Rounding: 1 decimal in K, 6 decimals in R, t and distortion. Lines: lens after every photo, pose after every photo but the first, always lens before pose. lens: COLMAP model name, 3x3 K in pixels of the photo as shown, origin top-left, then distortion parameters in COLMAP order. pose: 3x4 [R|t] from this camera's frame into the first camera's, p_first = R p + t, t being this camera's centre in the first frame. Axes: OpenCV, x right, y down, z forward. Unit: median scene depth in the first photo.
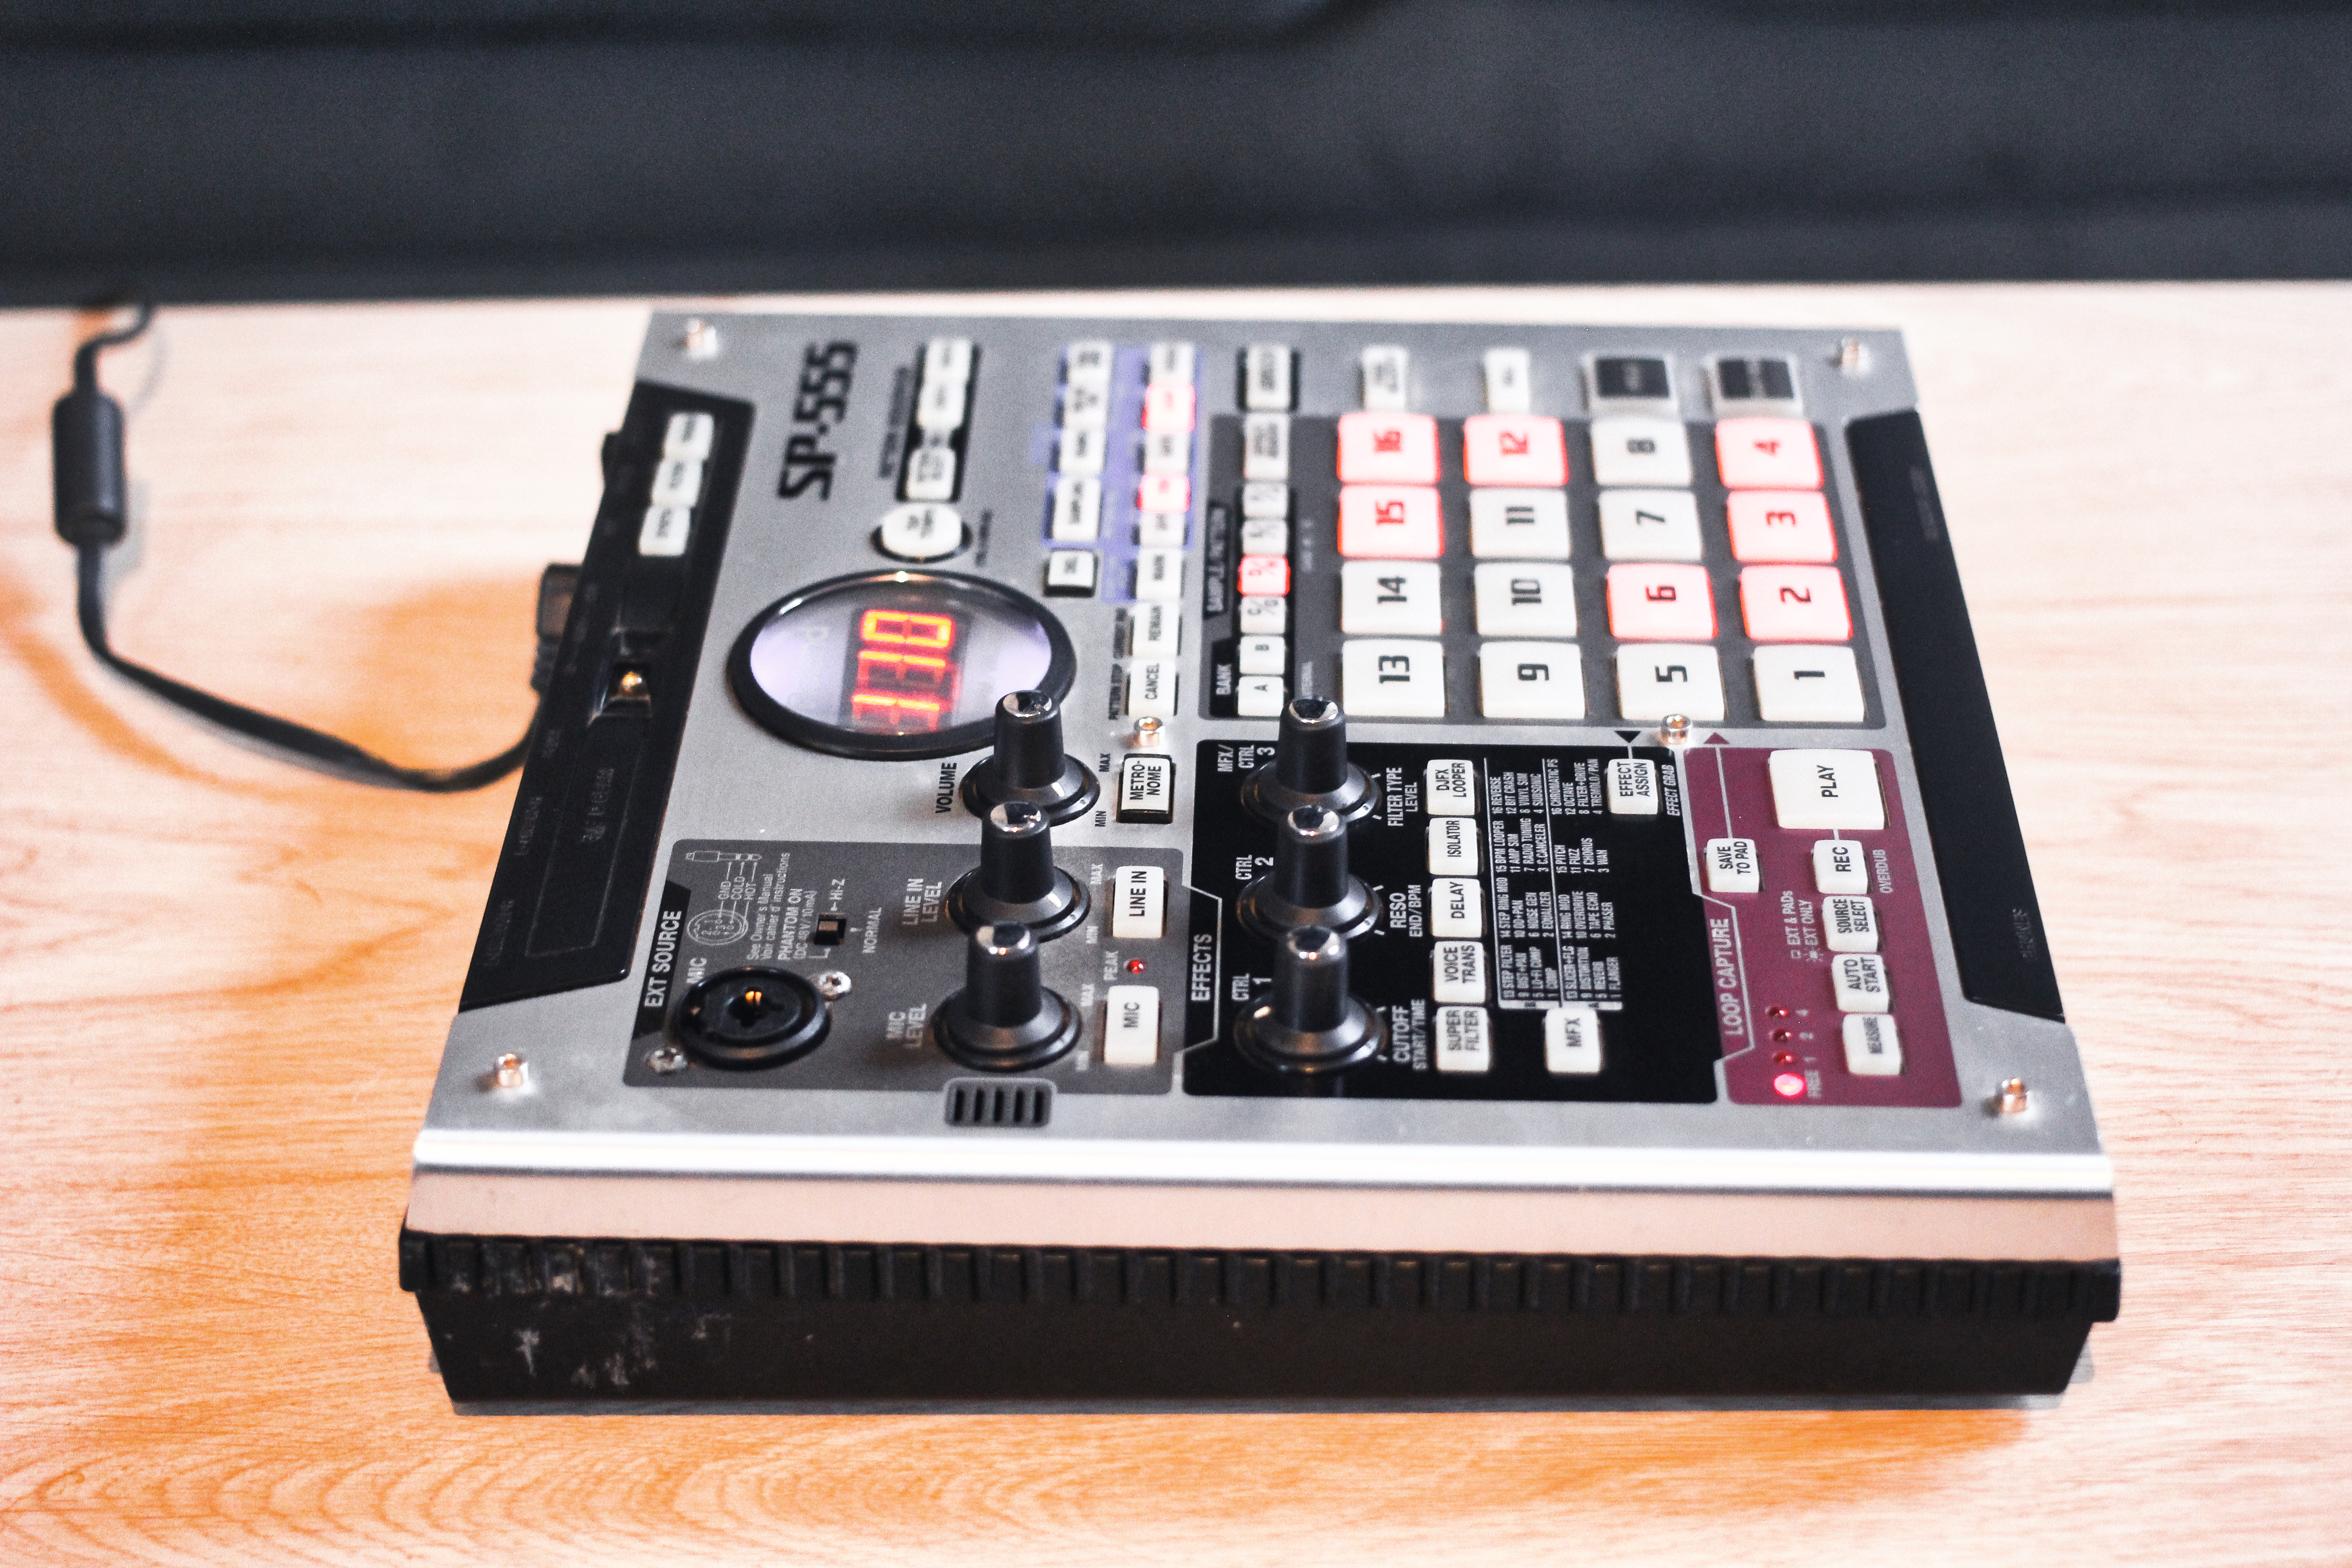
lens RADIAL K [[4276.7, 0, 1178.5], [0, 4276.7, 784.5], [0, 0, 1]] dist [-0.050264, 0.000000]
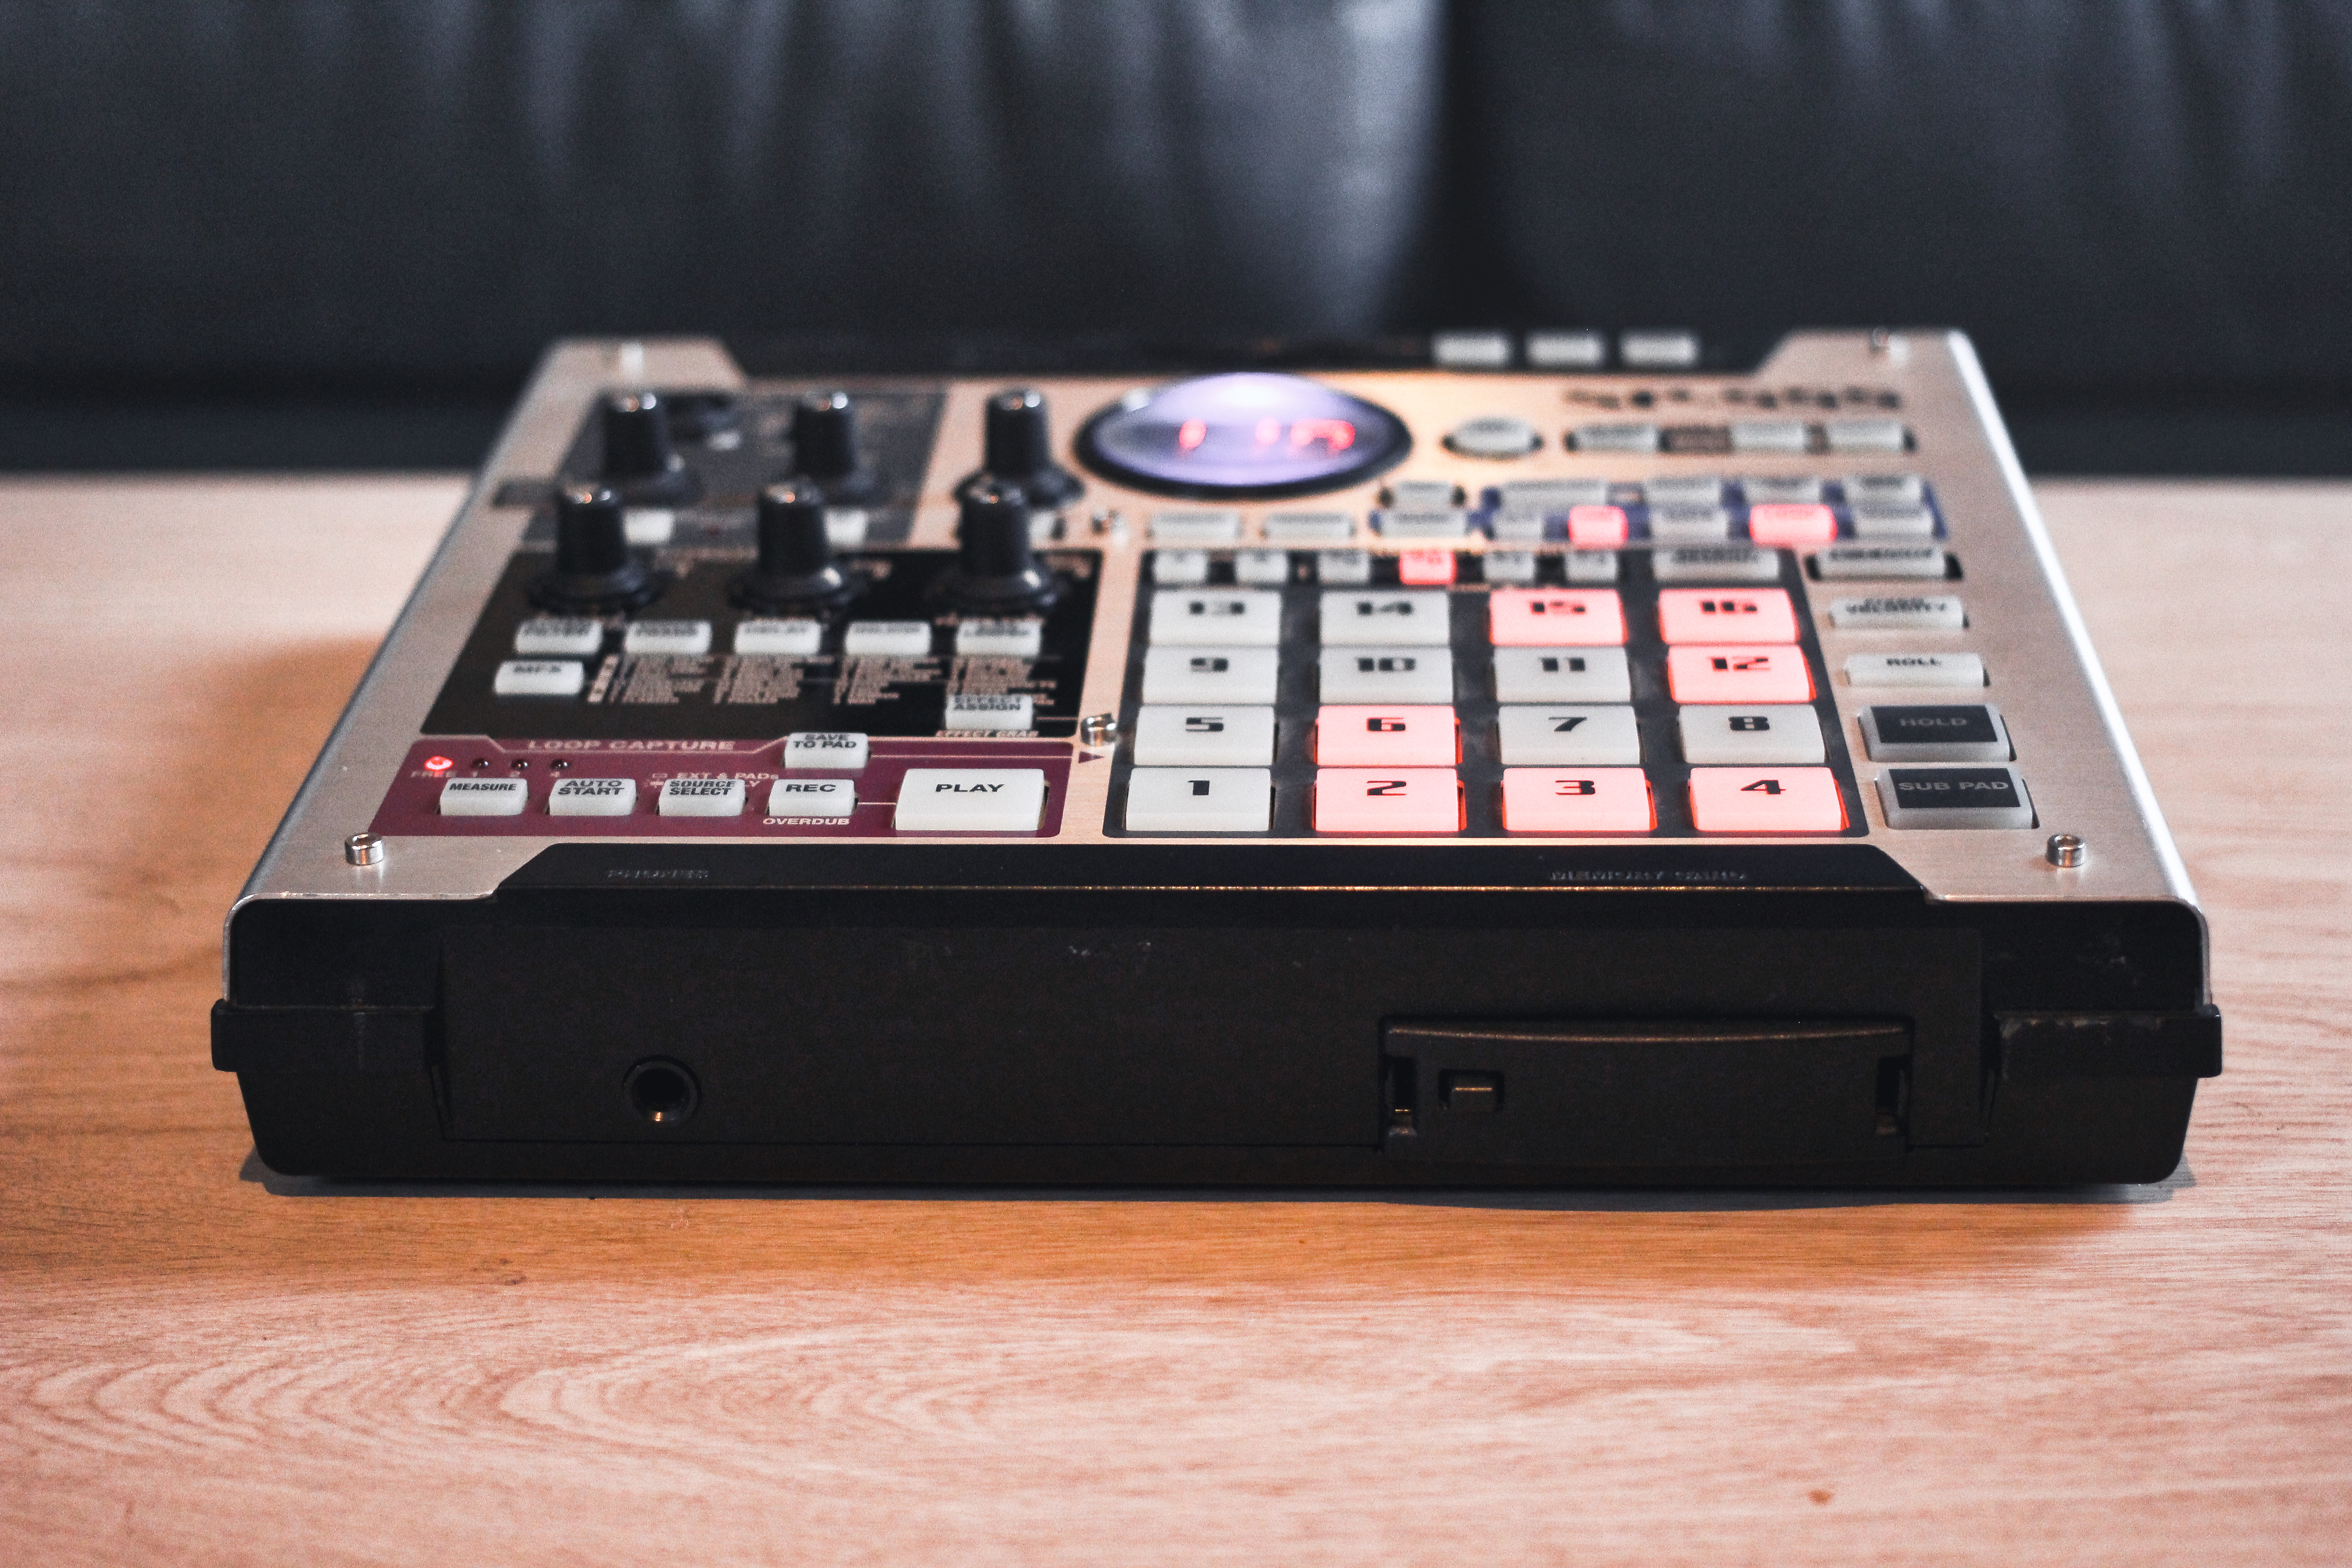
lens RADIAL K [[4276.7, 0, 1185.0], [0, 4276.7, 788.1], [0, 0, 1]] dist [-0.050264, 0.000000]
pose [[-0.011730, 0.398626, -0.917039, 0.982018], [-0.540053, 0.769314, 0.341319, -0.332009], [0.841549, 0.499253, 0.206255, 0.892976]]
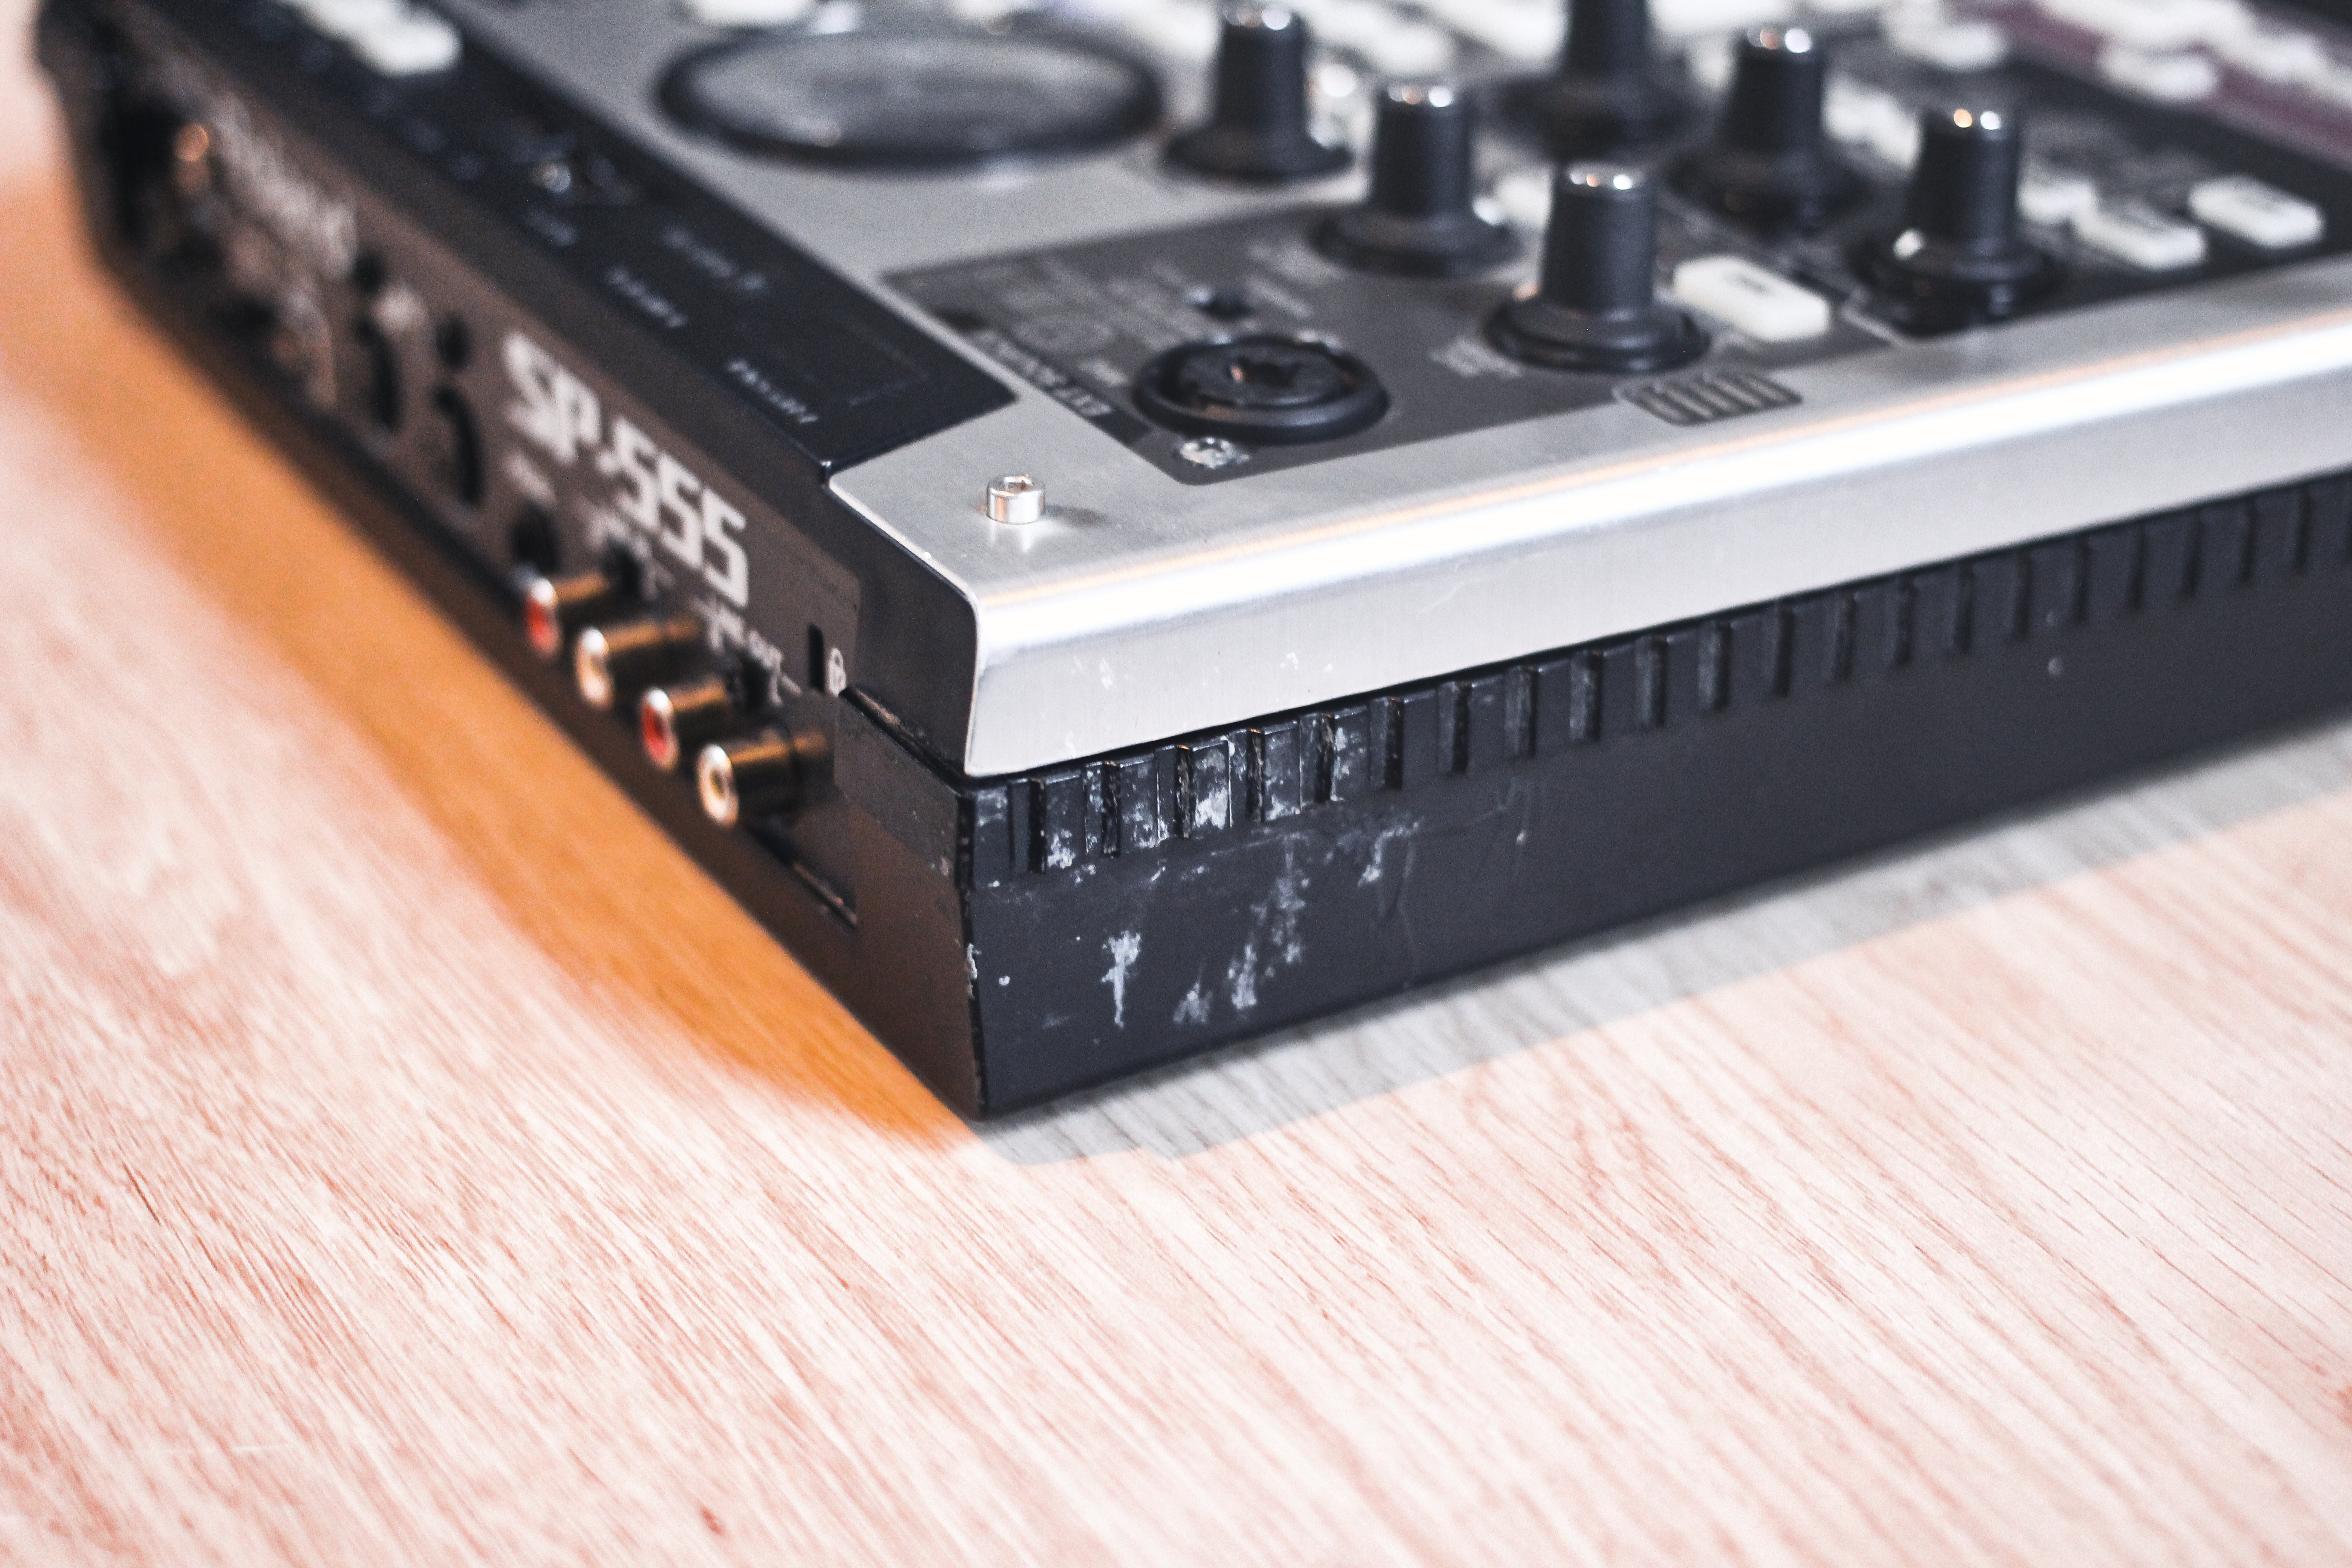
lens RADIAL K [[4276.7, 0, 1169.3], [0, 4276.7, 786.5], [0, 0, 1]] dist [-0.050264, 0.000000]
pose [[0.853200, -0.214843, 0.475281, -0.406135], [0.275287, 0.959458, -0.060474, 0.139043], [-0.443020, 0.182435, 0.877753, 0.449949]]
